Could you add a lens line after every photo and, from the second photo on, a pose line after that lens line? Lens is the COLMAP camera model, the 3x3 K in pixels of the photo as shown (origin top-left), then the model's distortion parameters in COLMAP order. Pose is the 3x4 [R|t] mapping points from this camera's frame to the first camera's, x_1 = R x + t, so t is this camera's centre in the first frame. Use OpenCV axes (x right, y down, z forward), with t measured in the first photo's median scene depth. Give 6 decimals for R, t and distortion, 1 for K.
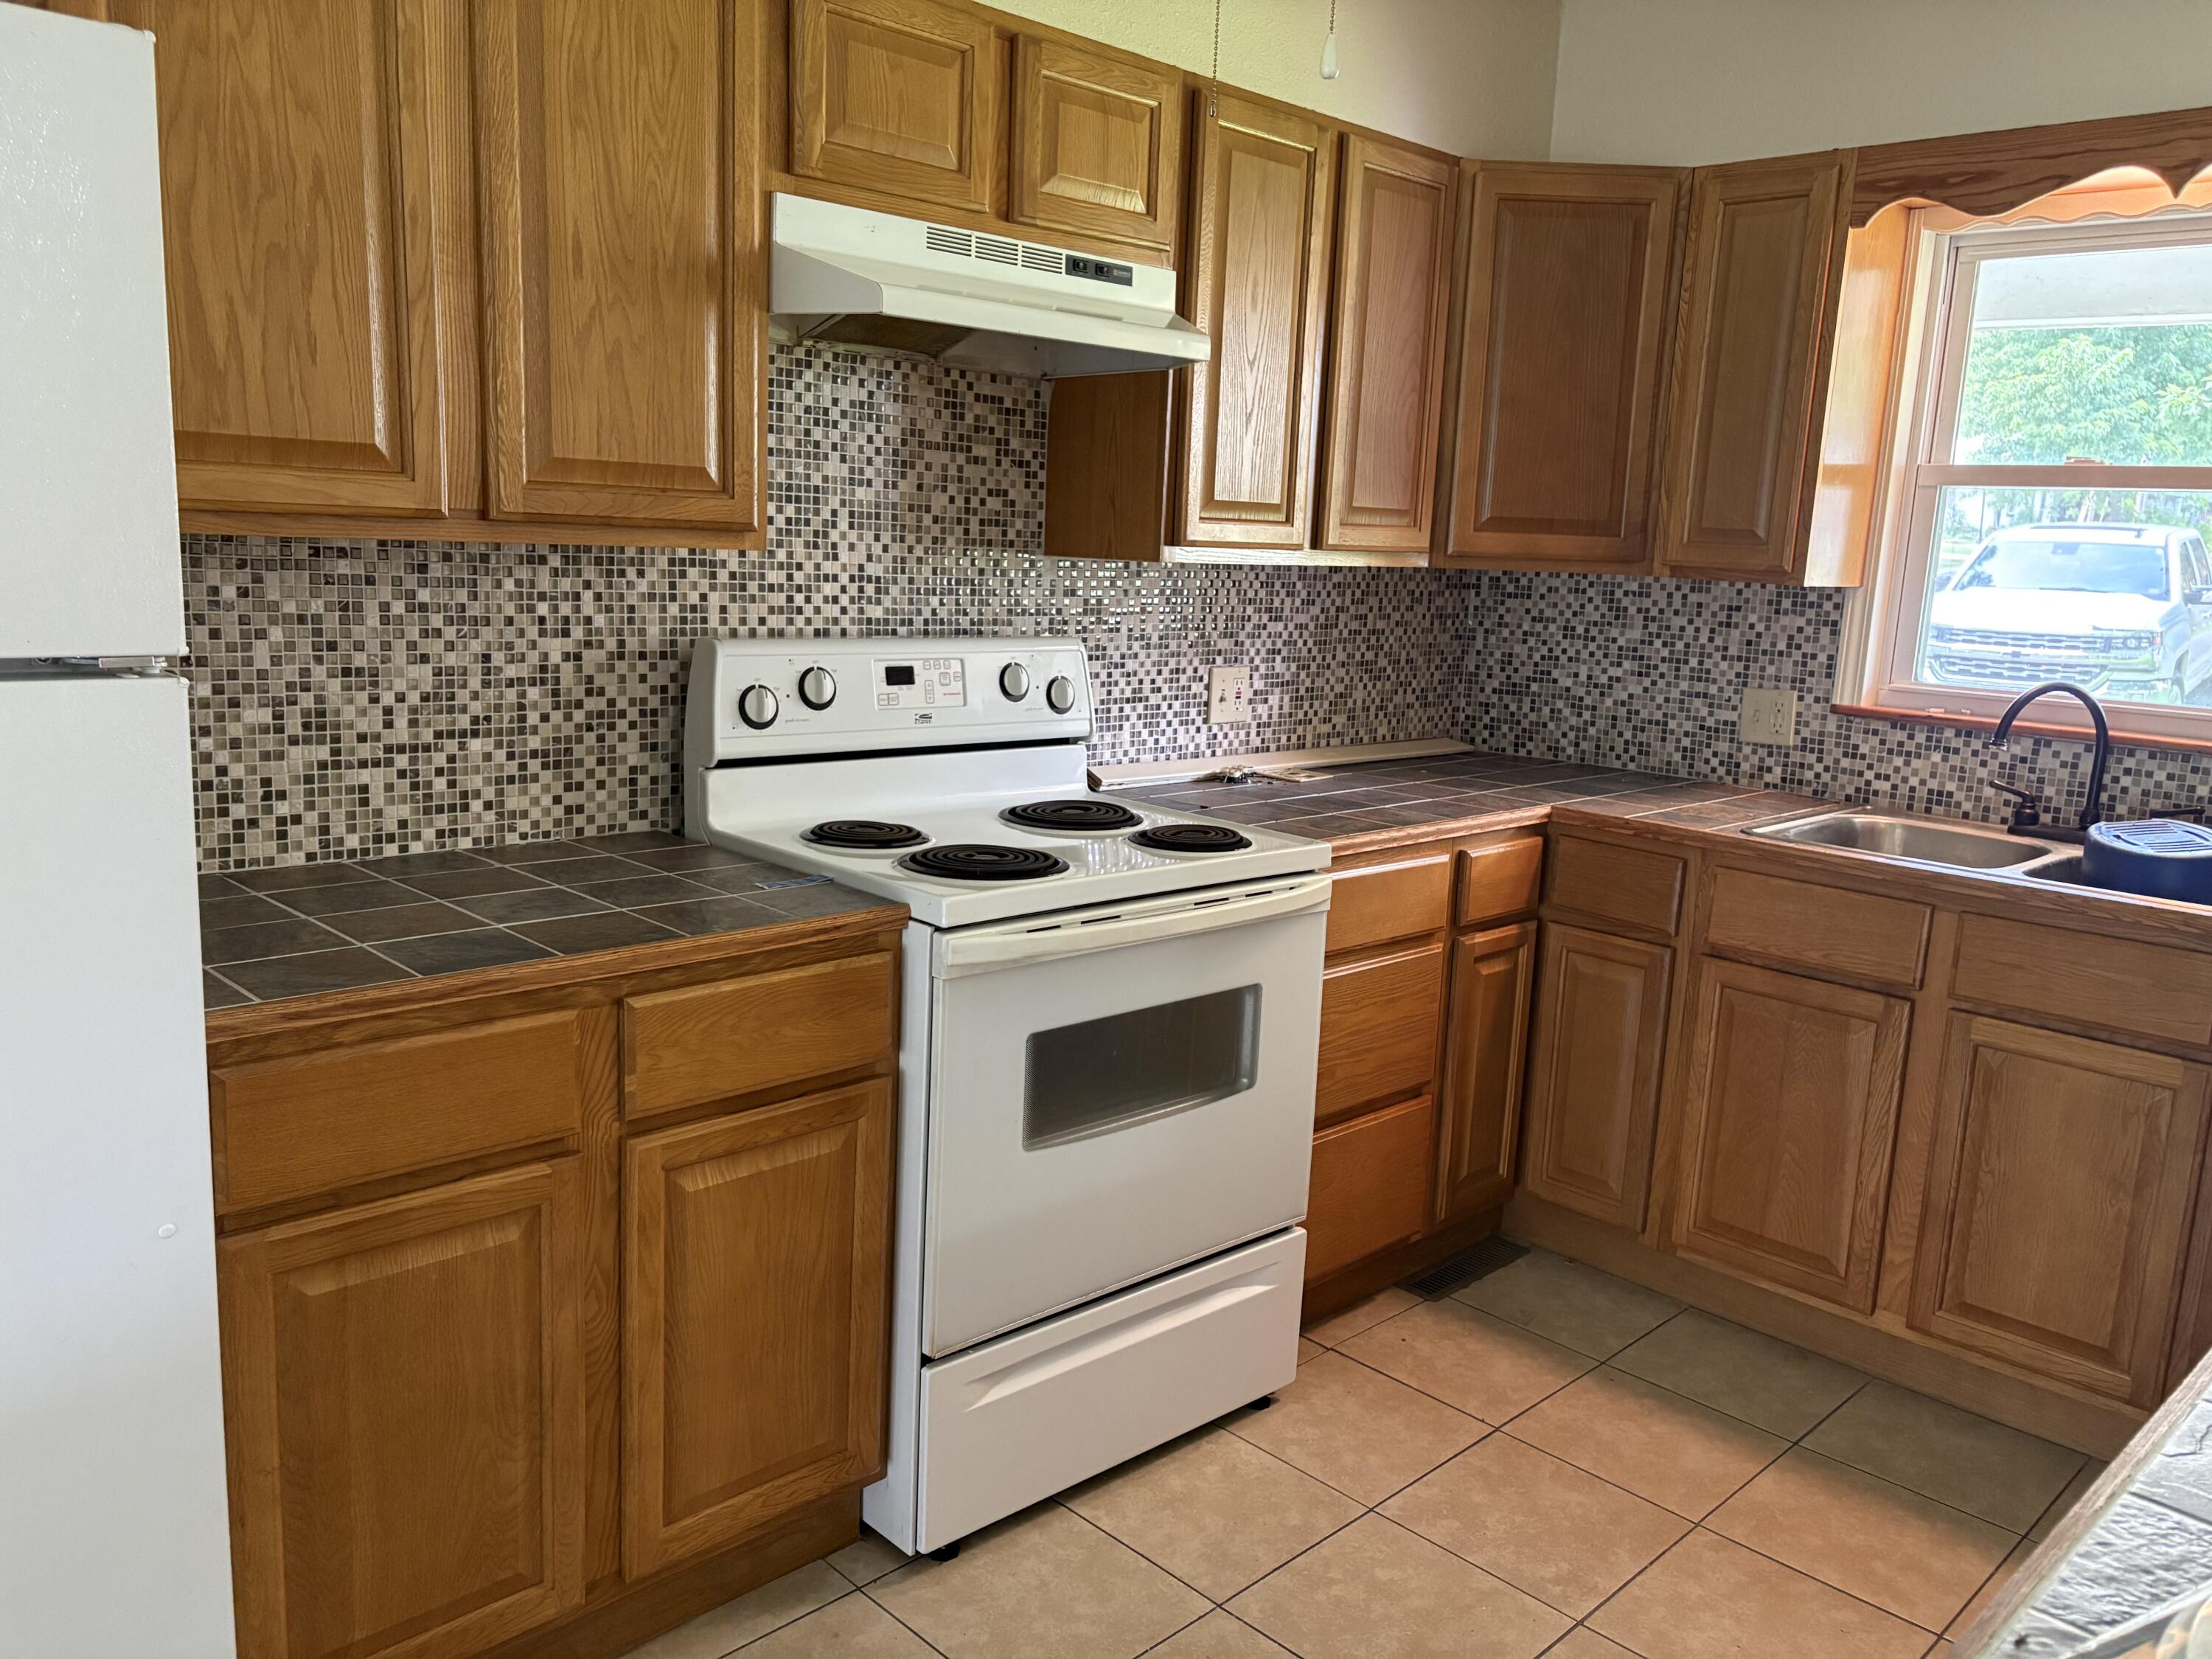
lens RADIAL K [[1669.8, 0, 1102.3], [0, 1669.8, 830.6], [0, 0, 1]] dist [-0.002056, -0.003918]
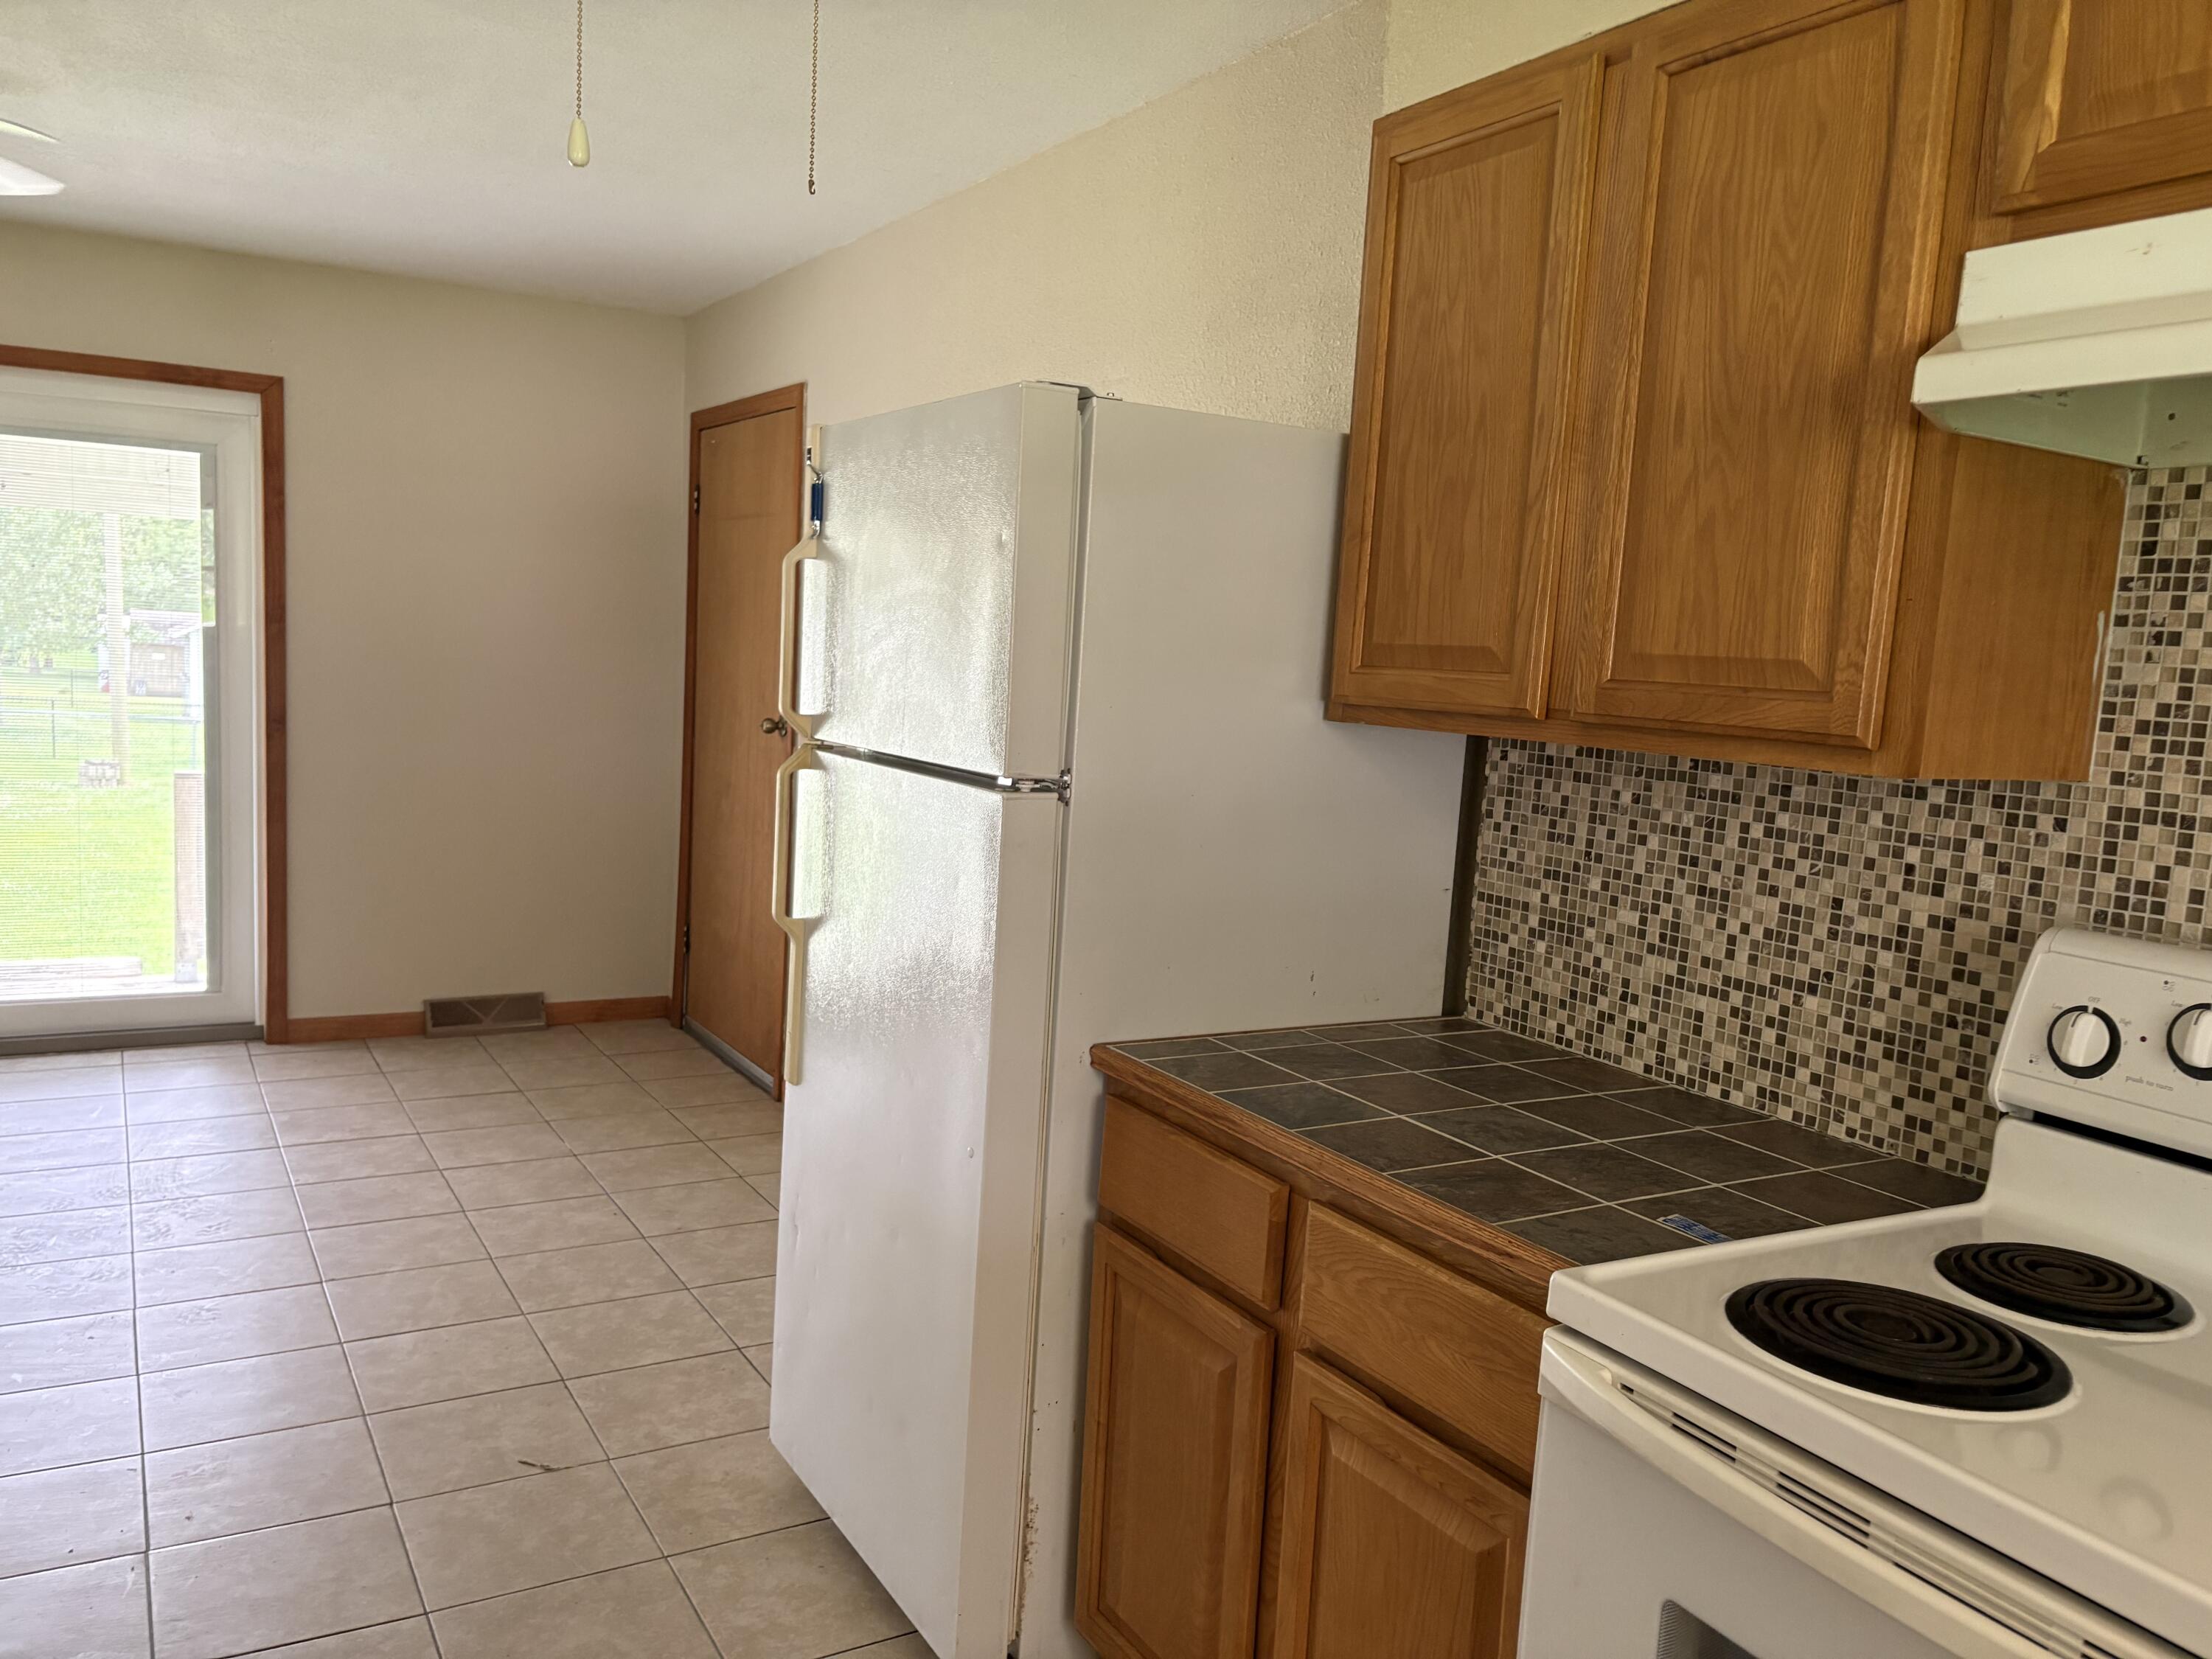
lens RADIAL K [[1669.8, 0, 1105.3], [0, 1669.8, 837.8], [0, 0, 1]] dist [-0.002056, -0.003918]
pose [[-0.245331, 0.048734, -0.968214, 0.528567], [-0.238030, 0.965134, 0.108892, -0.141056], [0.939763, 0.257179, -0.225177, 0.852862]]
